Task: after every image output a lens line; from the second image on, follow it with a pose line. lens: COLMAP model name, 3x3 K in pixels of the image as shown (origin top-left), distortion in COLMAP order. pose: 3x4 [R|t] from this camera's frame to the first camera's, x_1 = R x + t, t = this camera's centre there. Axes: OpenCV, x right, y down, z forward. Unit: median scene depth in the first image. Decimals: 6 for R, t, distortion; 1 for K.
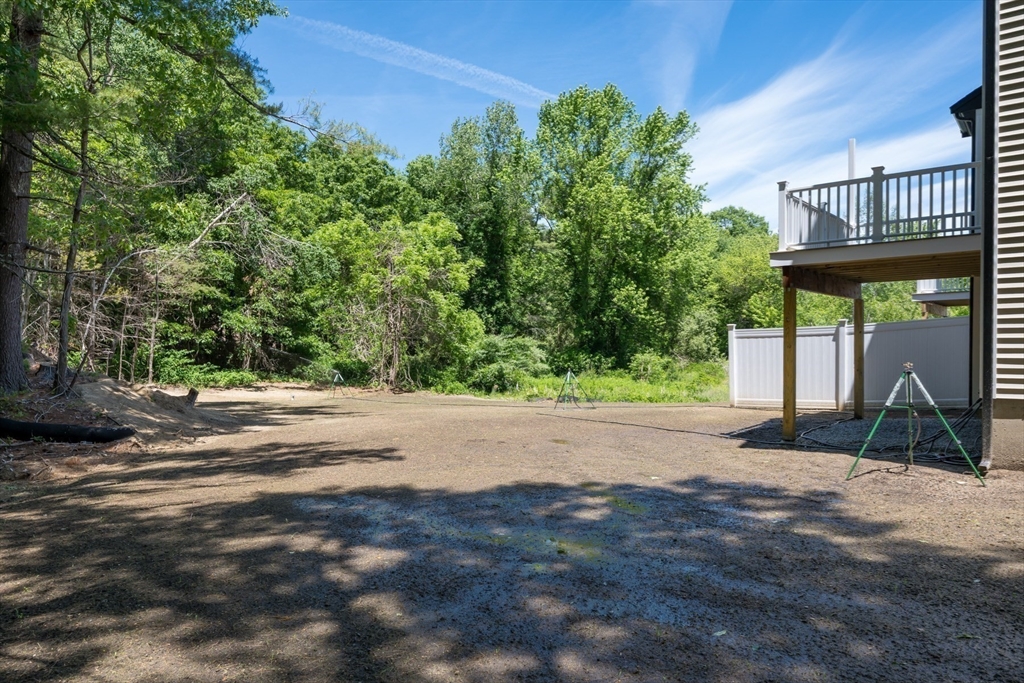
lens RADIAL K [[685.4, 0, 512.5], [0, 685.4, 362.9], [0, 0, 1]] dist [0.000281, -0.000153]
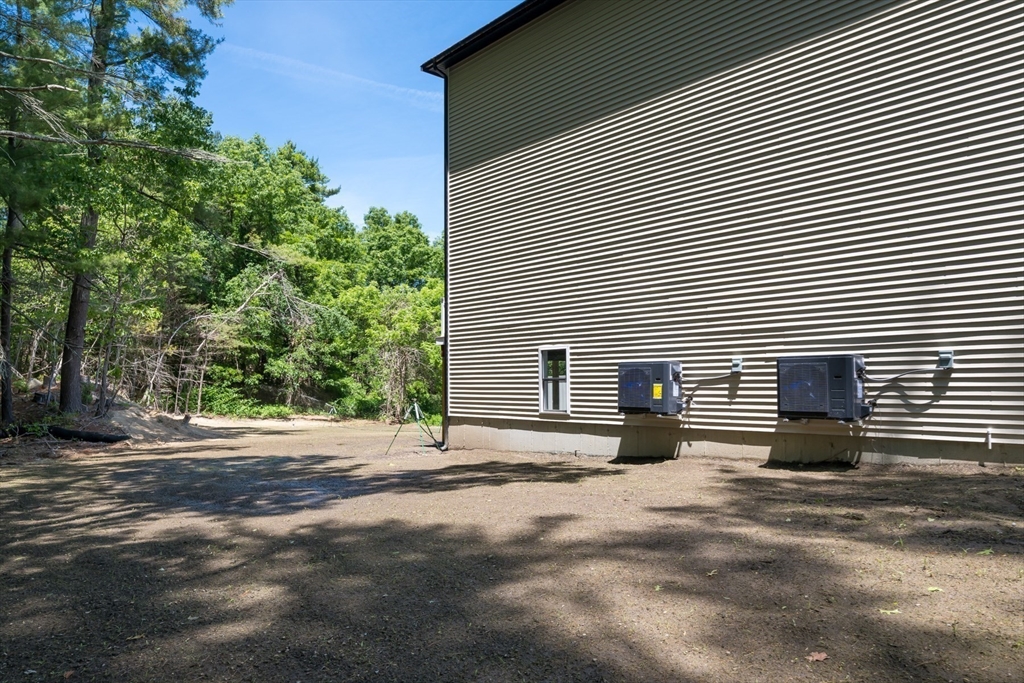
lens RADIAL K [[688.5, 0, 512.0], [0, 688.5, 341.5], [0, 0, 1]] dist [-0.001313, -0.000324]
pose [[0.987702, -0.008113, -0.156138, 0.220928], [-0.005541, 0.996209, -0.086812, 0.001351], [0.156250, 0.086610, 0.983913, -0.191013]]
